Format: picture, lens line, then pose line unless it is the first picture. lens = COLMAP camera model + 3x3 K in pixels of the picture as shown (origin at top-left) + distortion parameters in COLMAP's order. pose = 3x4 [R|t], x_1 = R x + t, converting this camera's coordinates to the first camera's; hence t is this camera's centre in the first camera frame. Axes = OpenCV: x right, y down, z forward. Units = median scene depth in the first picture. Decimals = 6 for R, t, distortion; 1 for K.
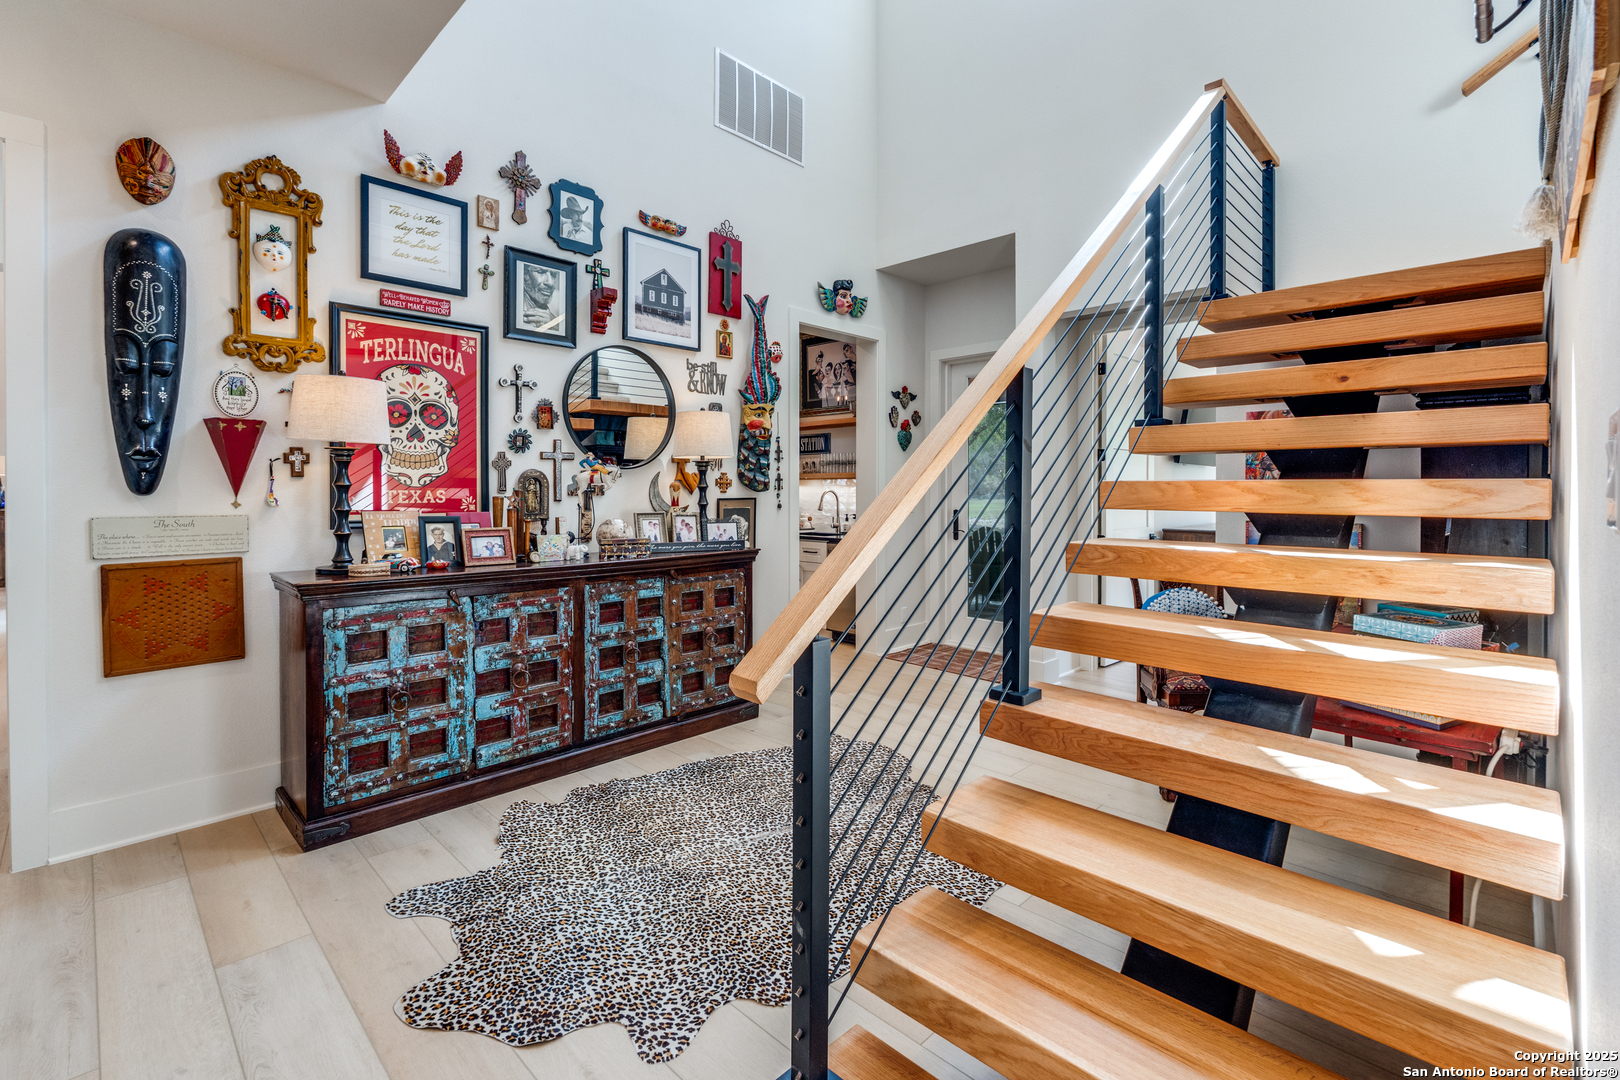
lens RADIAL K [[754.0, 0, 815.5], [0, 754.0, 489.9], [0, 0, 1]] dist [-0.000438, 0.000078]
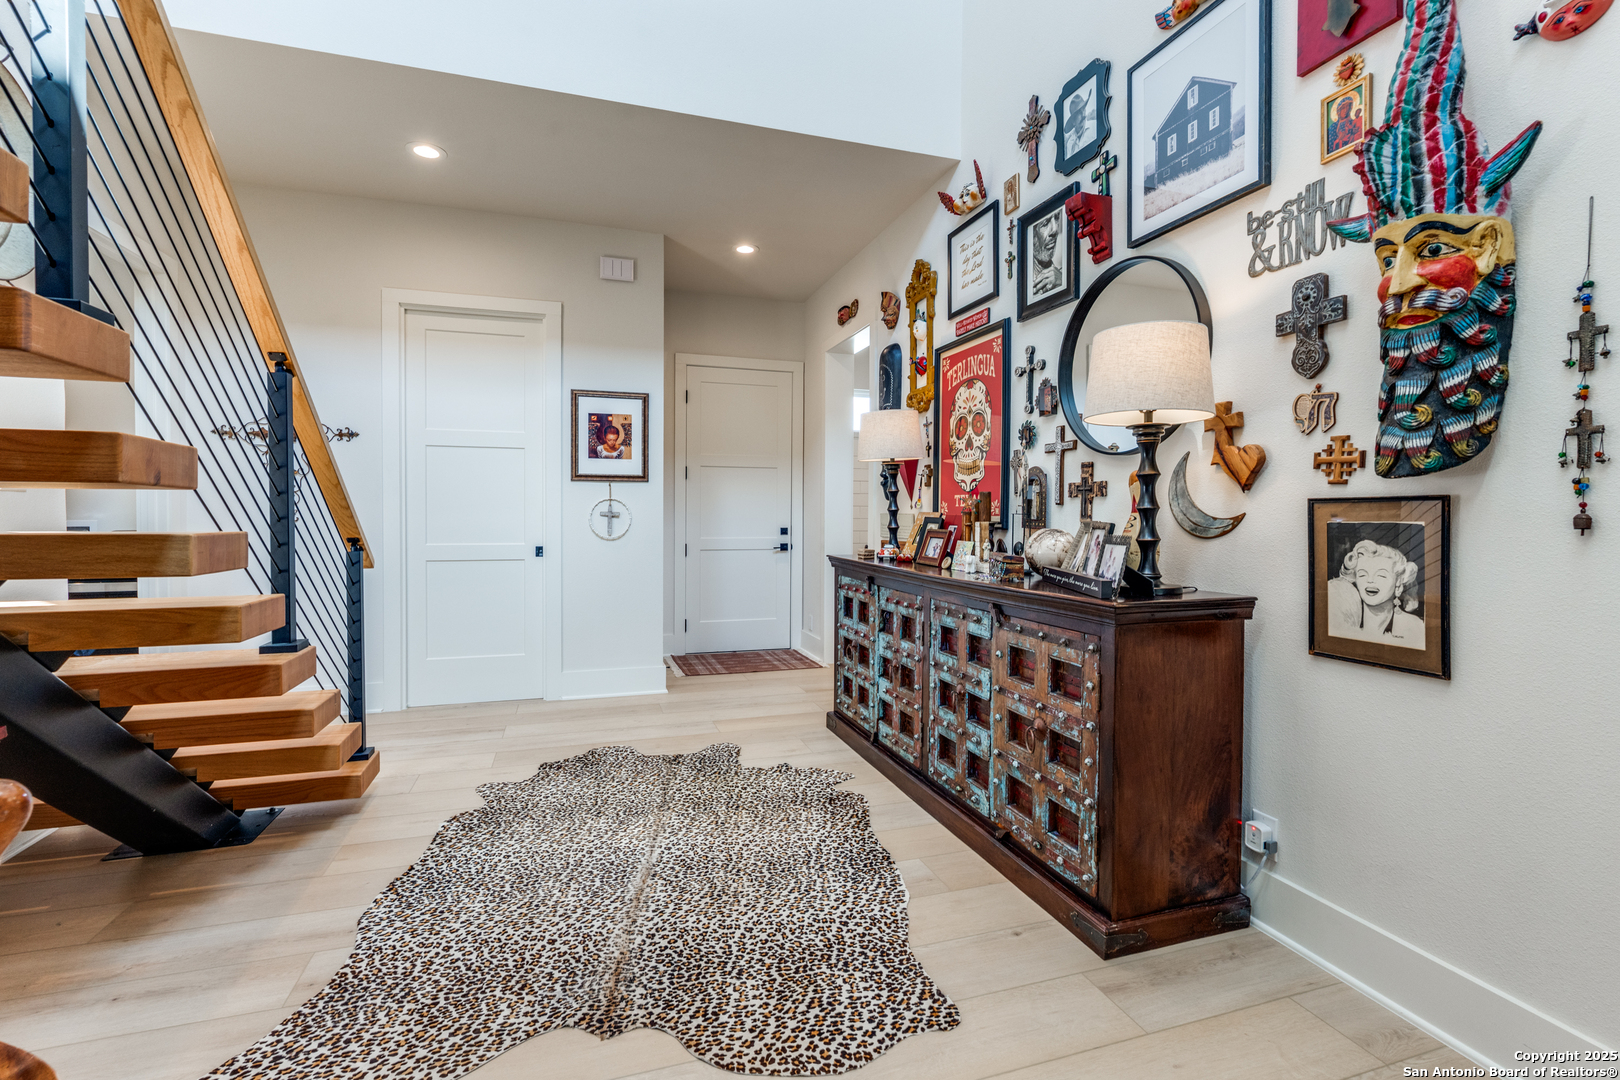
lens RADIAL K [[712.3, 0, 810.7], [0, 712.3, 526.0], [0, 0, 1]] dist [-0.000834, 0.000192]
pose [[-0.468315, 0.008775, -0.883518, 0.446833], [-0.011031, 0.999815, 0.015778, 0.029212], [0.883493, 0.017135, -0.468131, 1.165446]]
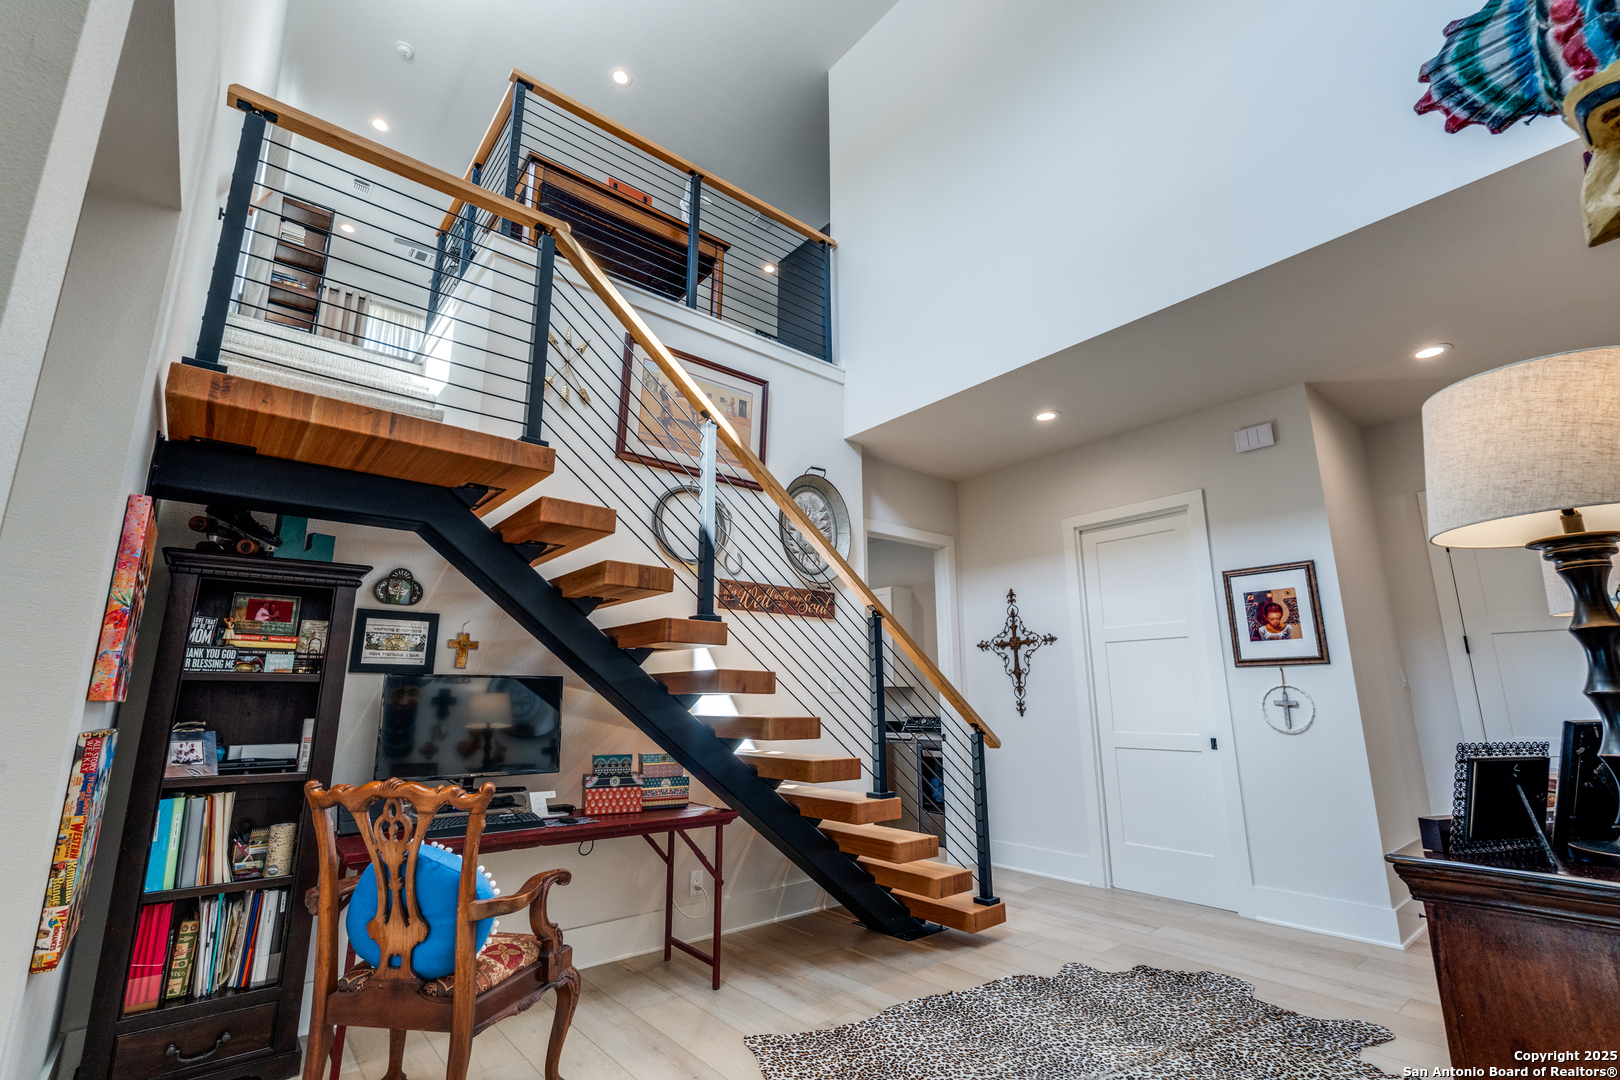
lens RADIAL K [[728.0, 0, 810.0], [0, 728.0, 540.0], [0, 0, 1]] dist [-0.001145, -0.000296]
pose [[-0.994778, 0.021821, 0.099706, 0.127671], [0.000280, 0.977460, -0.211122, 0.022382], [-0.102065, -0.209991, -0.972361, 1.472295]]
